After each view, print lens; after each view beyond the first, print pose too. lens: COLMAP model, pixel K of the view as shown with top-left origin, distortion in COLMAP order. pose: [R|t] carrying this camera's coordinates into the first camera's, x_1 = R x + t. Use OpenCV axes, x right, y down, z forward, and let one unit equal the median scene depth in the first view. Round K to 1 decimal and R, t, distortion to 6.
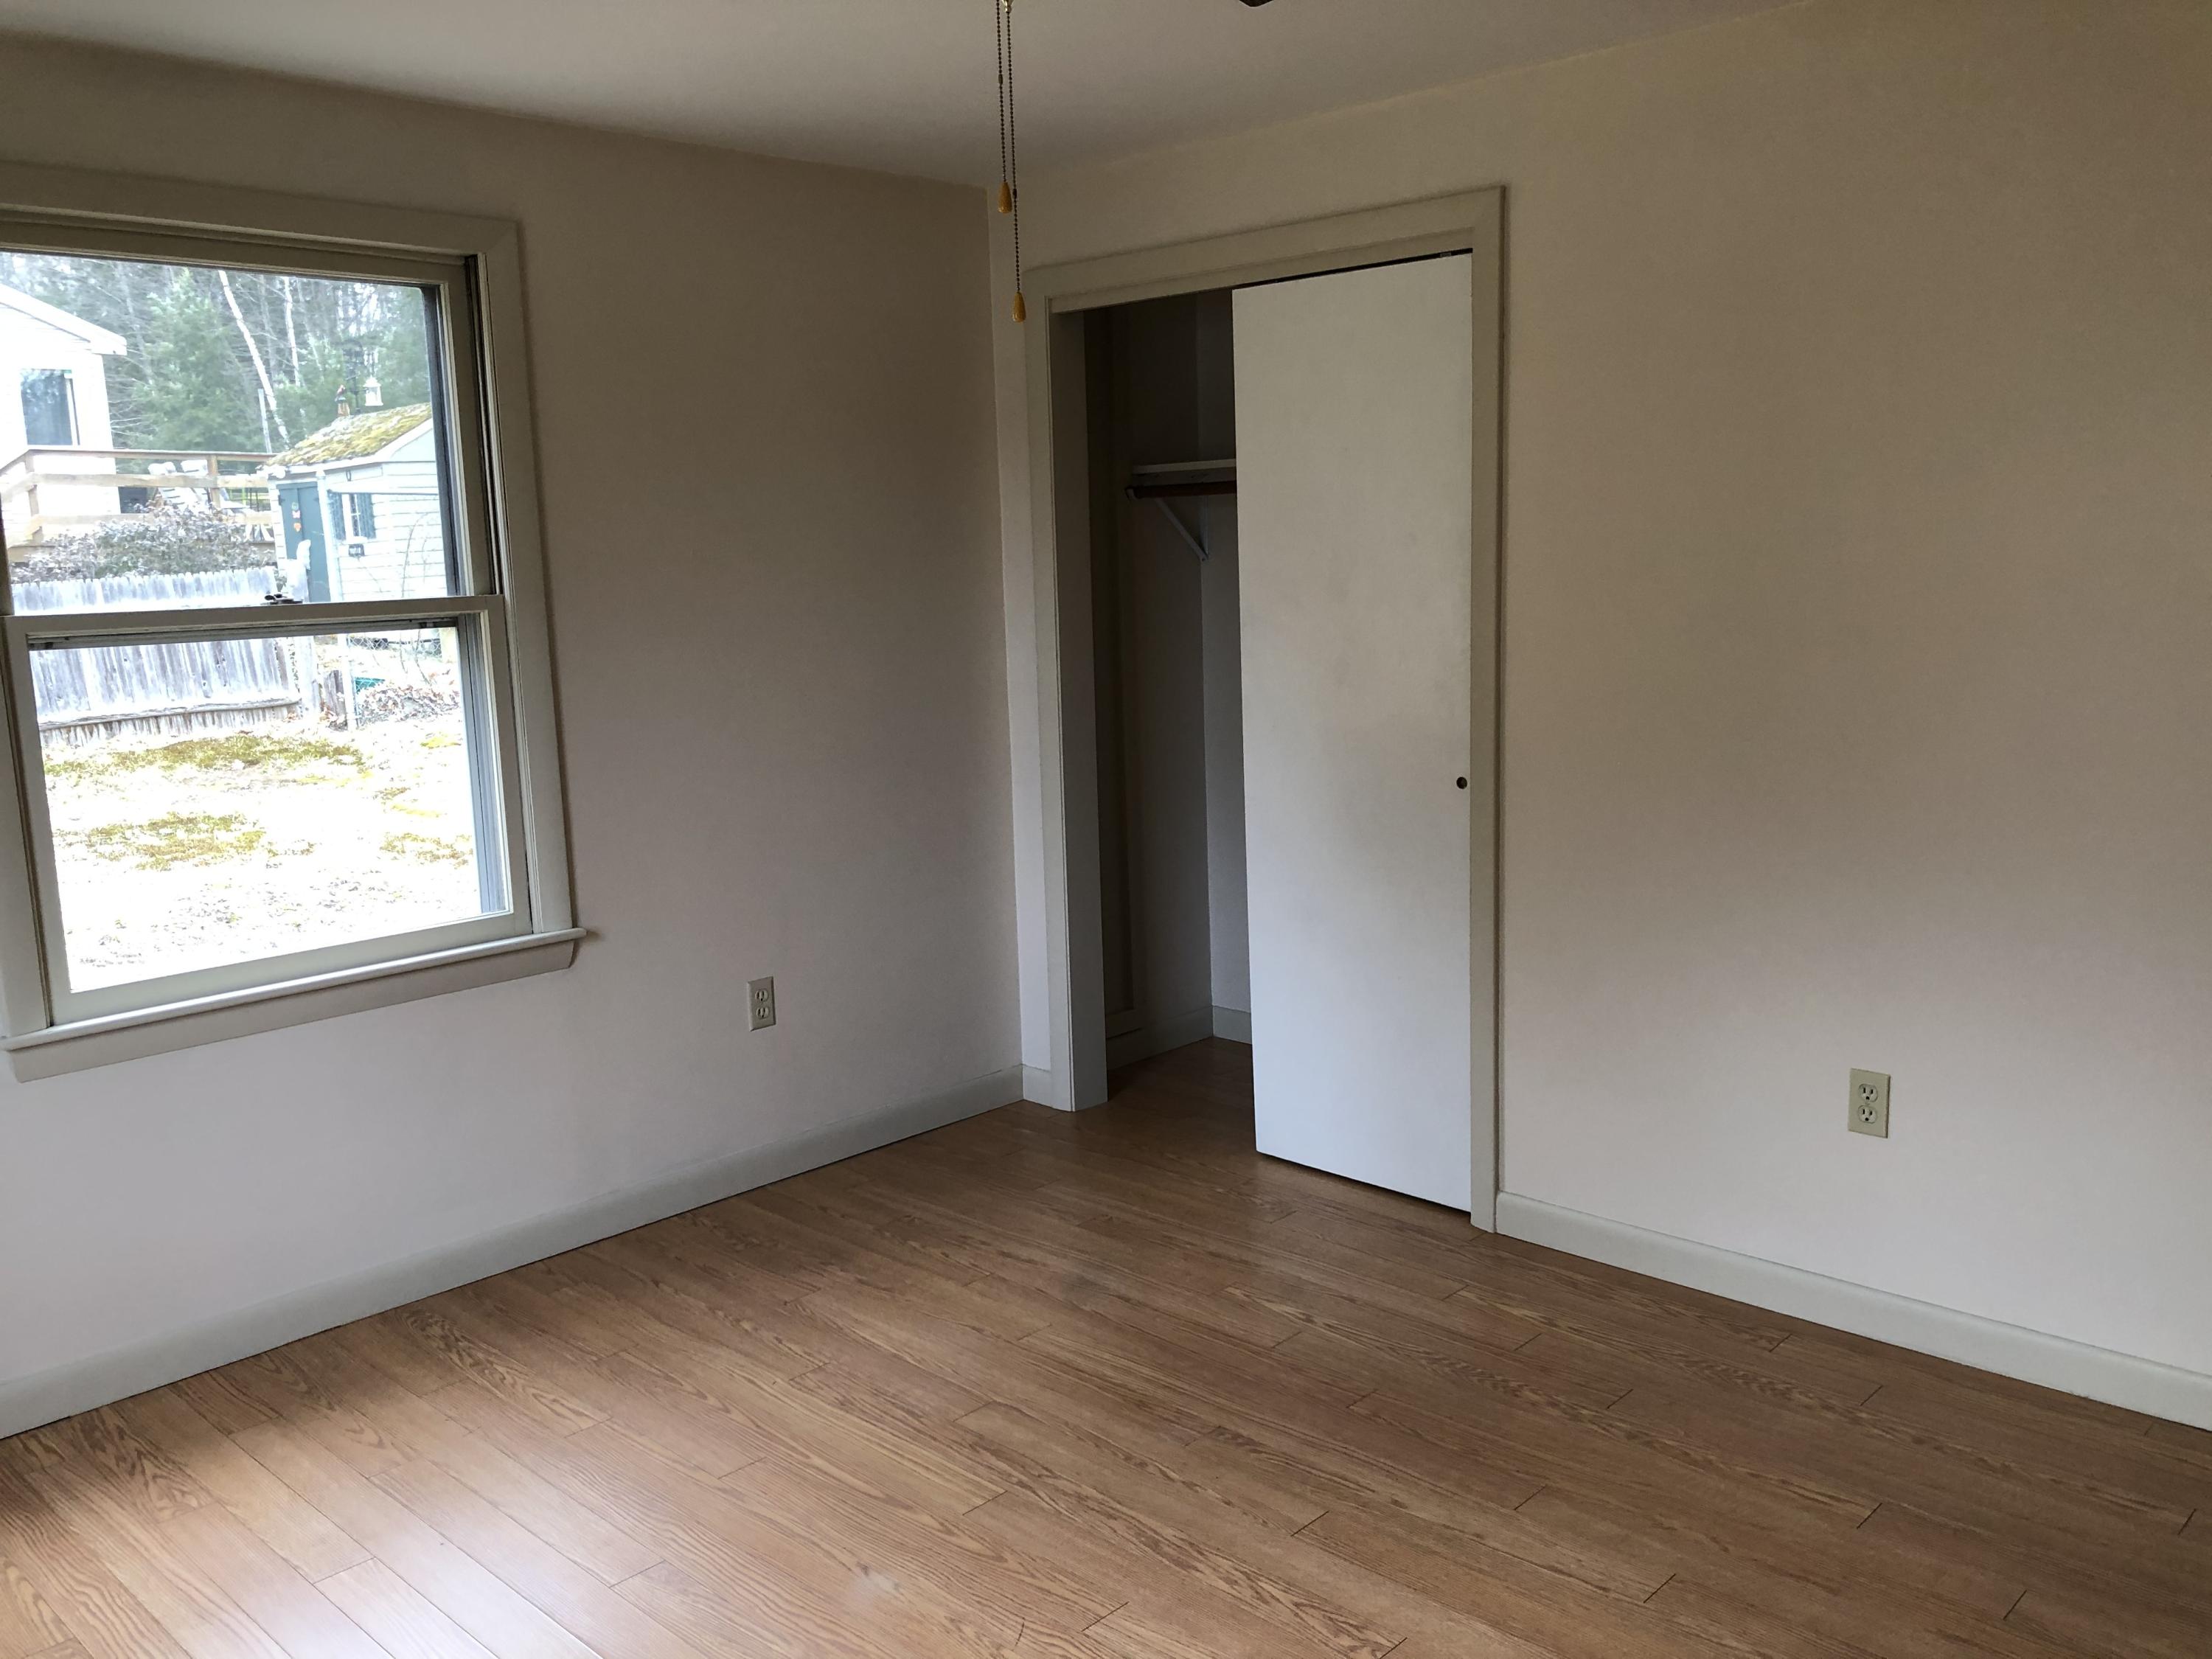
lens RADIAL K [[1807.4, 0, 1094.4], [0, 1807.4, 831.8], [0, 0, 1]] dist [-0.000254, -0.000591]
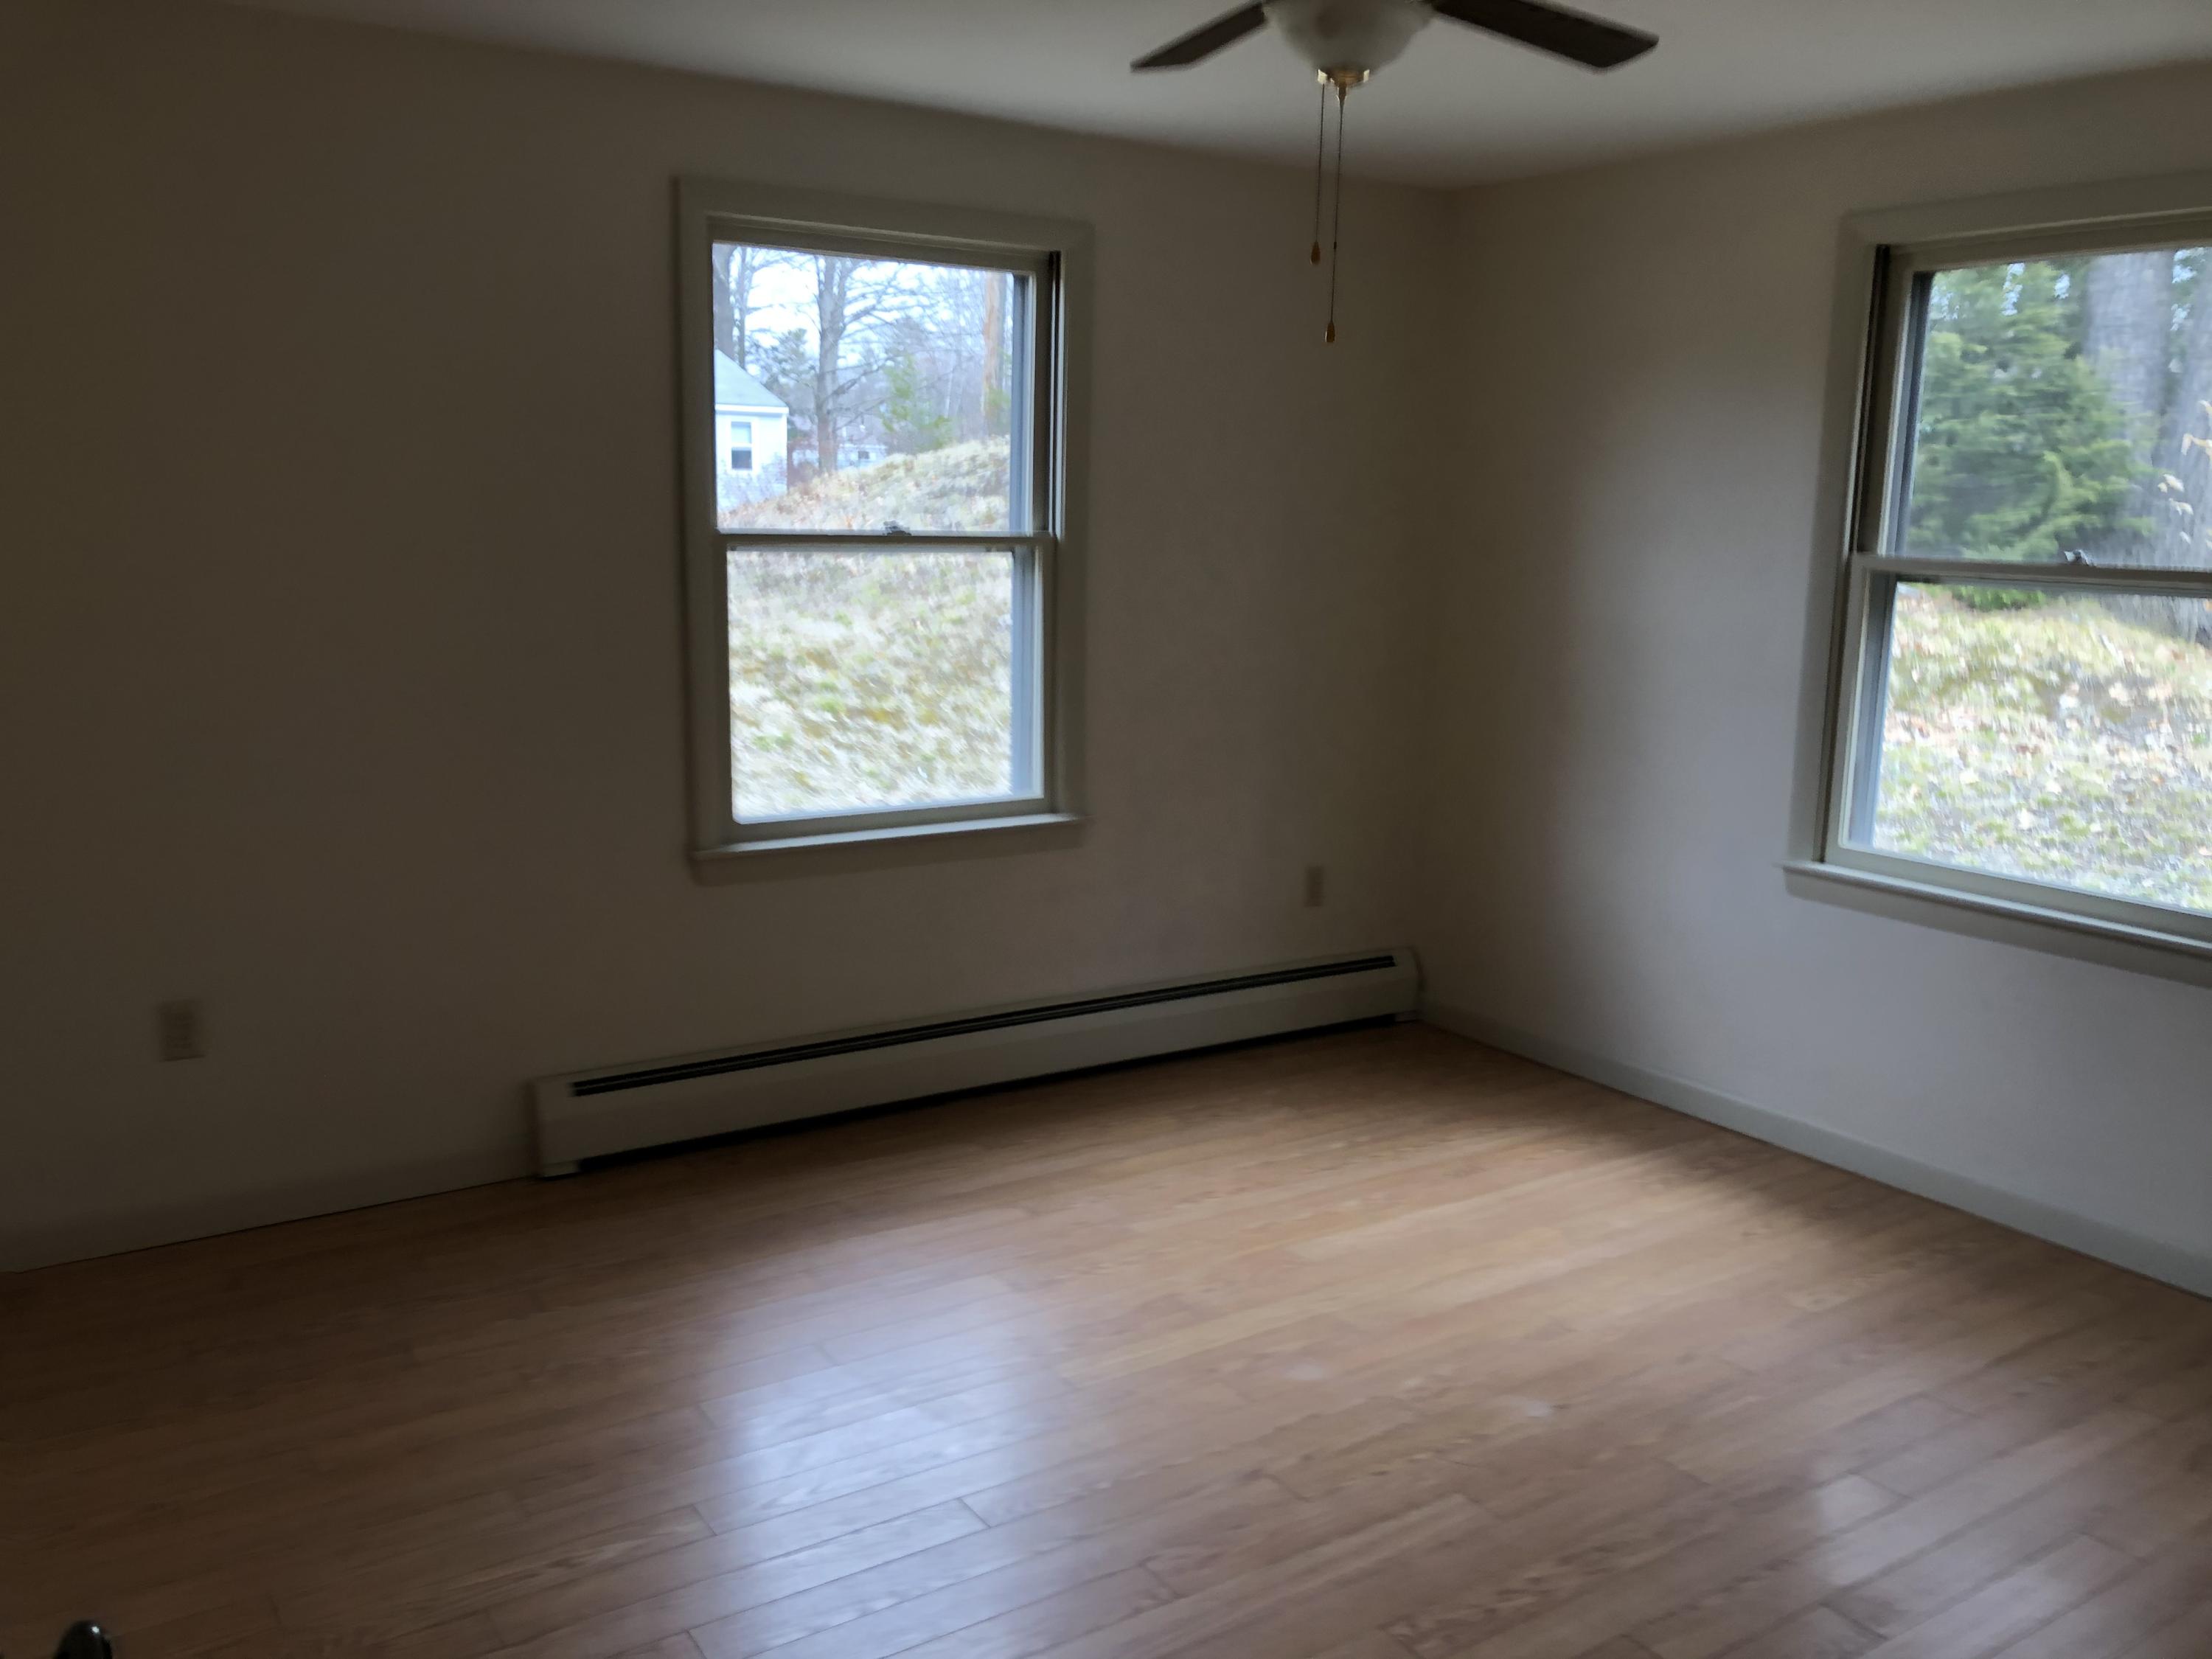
lens RADIAL K [[1807.4, 0, 1095.4], [0, 1807.4, 828.4], [0, 0, 1]] dist [-0.000254, -0.000591]
pose [[-0.222224, 0.195956, -0.955101, 0.849124], [-0.172163, 0.956316, 0.236263, -0.148454], [0.959675, 0.216936, -0.178780, 0.727682]]
